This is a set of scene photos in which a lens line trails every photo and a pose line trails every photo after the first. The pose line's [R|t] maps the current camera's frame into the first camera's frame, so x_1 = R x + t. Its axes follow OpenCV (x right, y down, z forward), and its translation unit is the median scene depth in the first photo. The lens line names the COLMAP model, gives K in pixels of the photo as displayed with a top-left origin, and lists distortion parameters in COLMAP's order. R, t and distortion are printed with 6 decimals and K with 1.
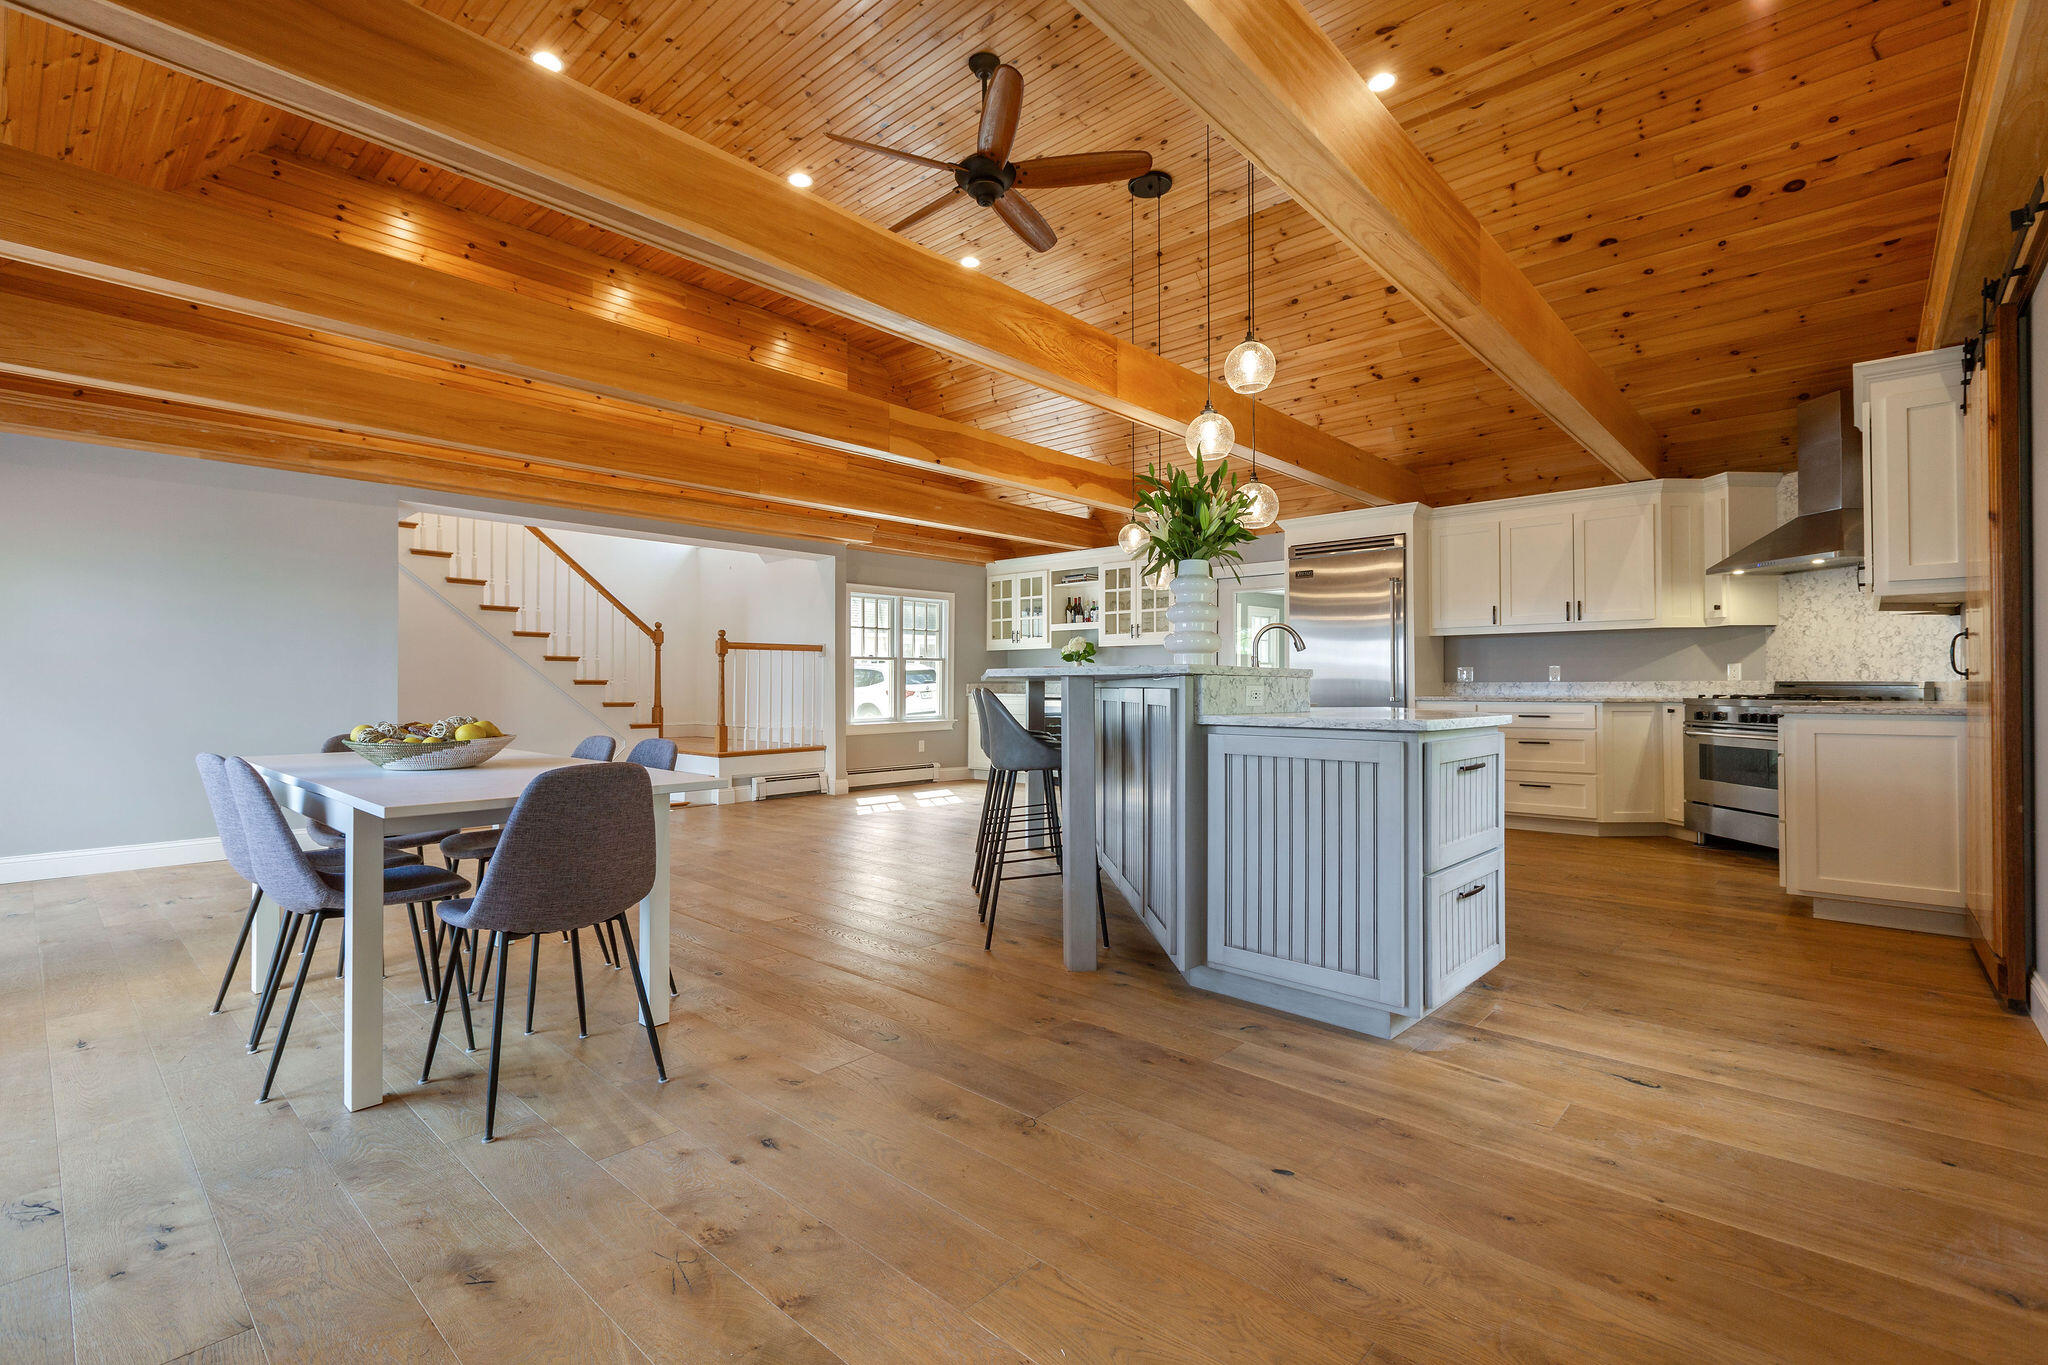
lens RADIAL K [[916.5, 0, 1010.7], [0, 916.5, 674.1], [0, 0, 1]] dist [0.002183, -0.001173]
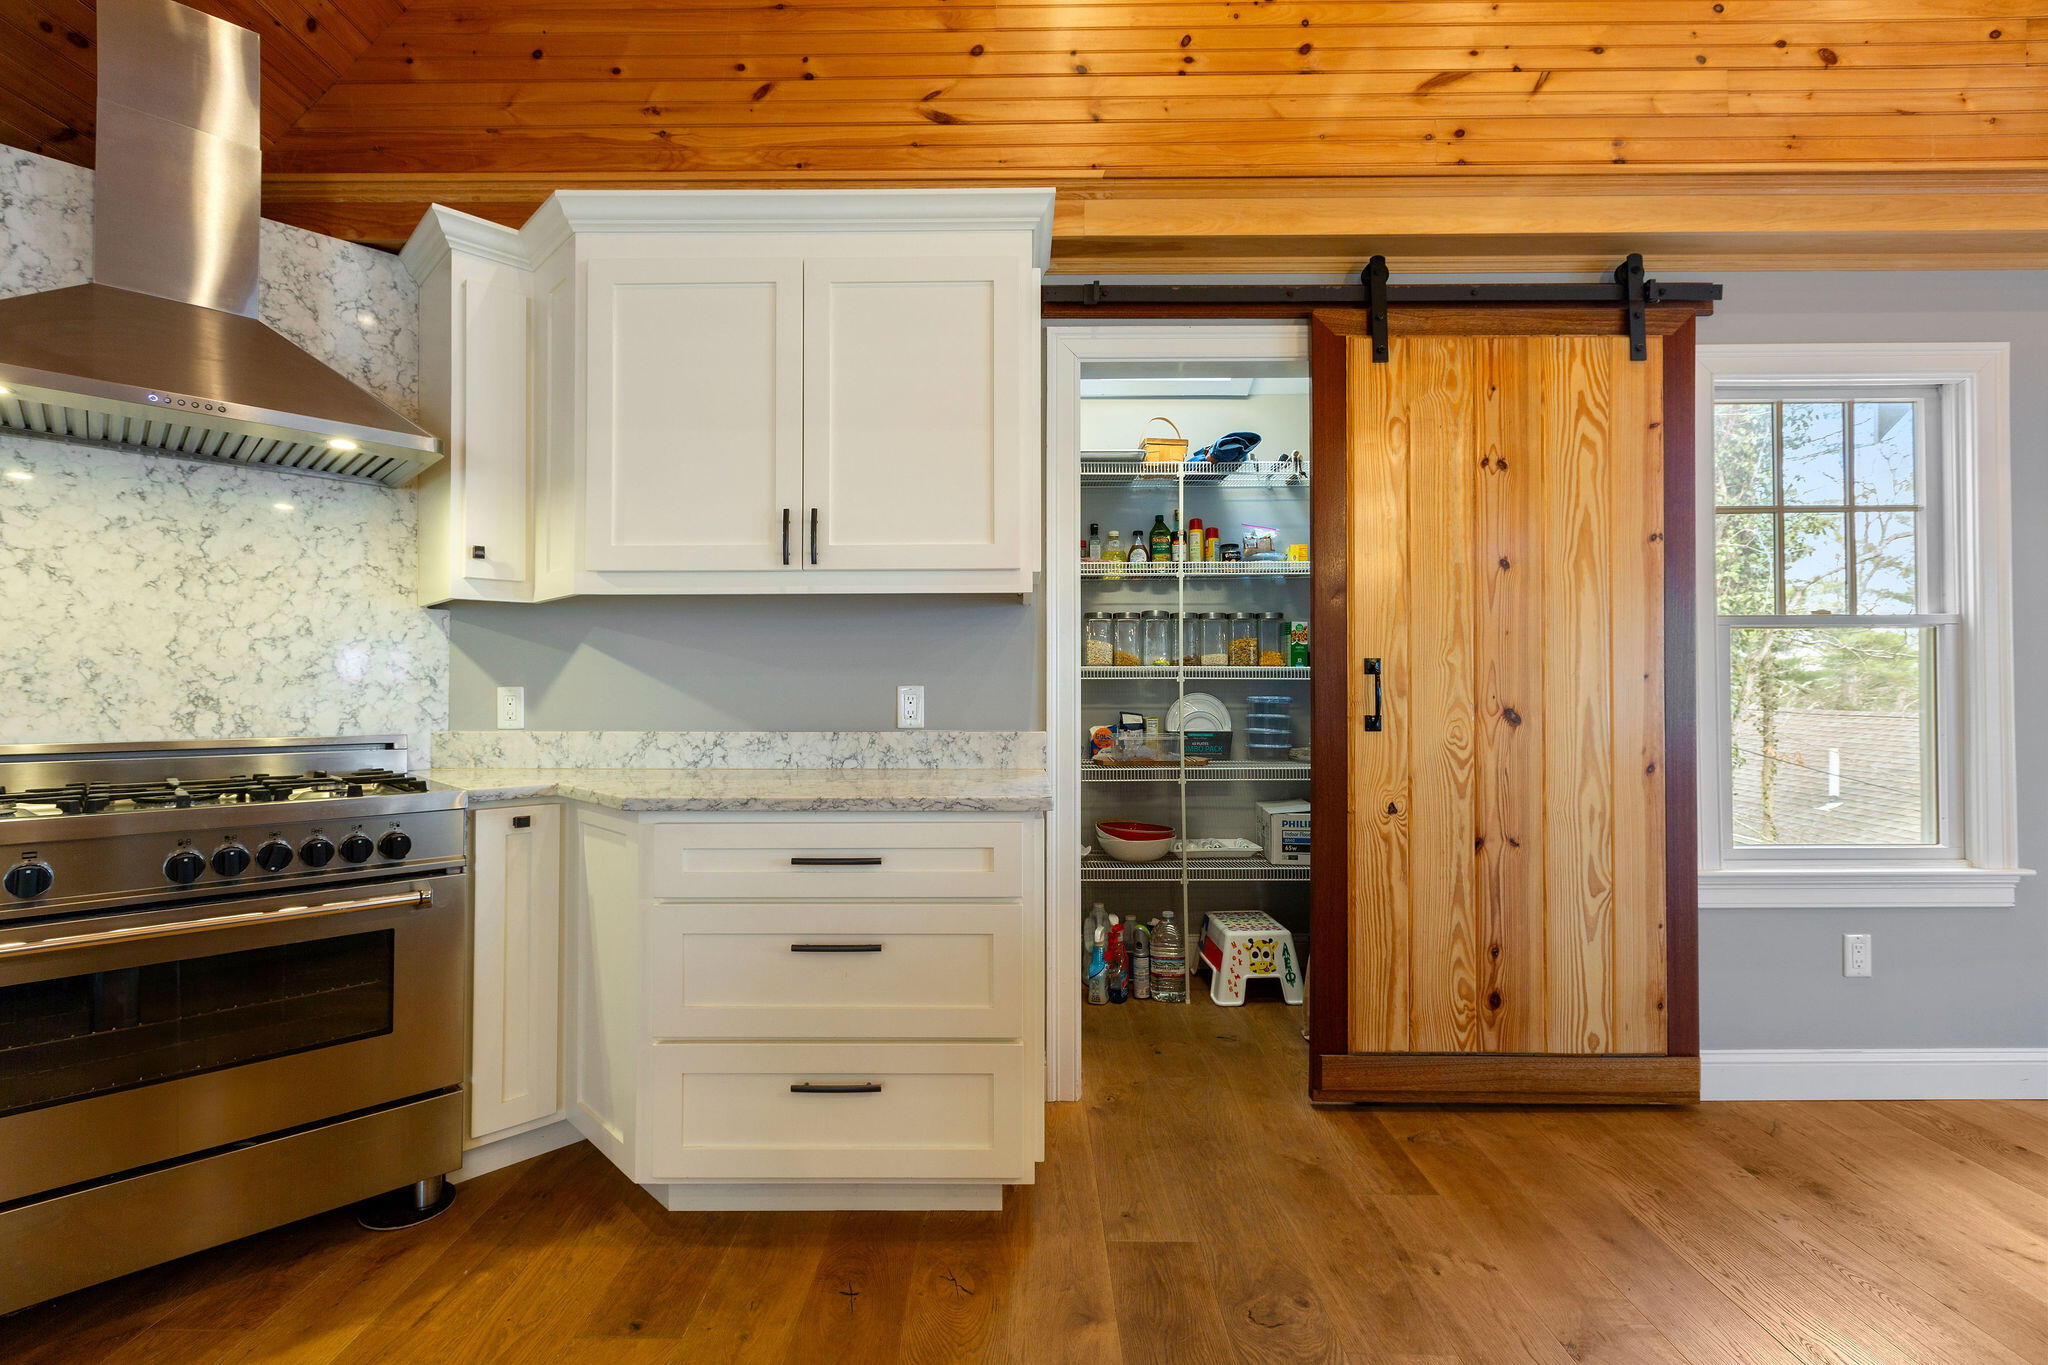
lens RADIAL K [[916.5, 0, 1016.5], [0, 916.5, 677.8], [0, 0, 1]] dist [0.002183, -0.001173]
pose [[-0.670703, 0.013941, 0.741595, 0.219827], [-0.000401, 0.999816, -0.019158, -0.007188], [-0.741726, -0.013146, -0.670574, 0.593682]]
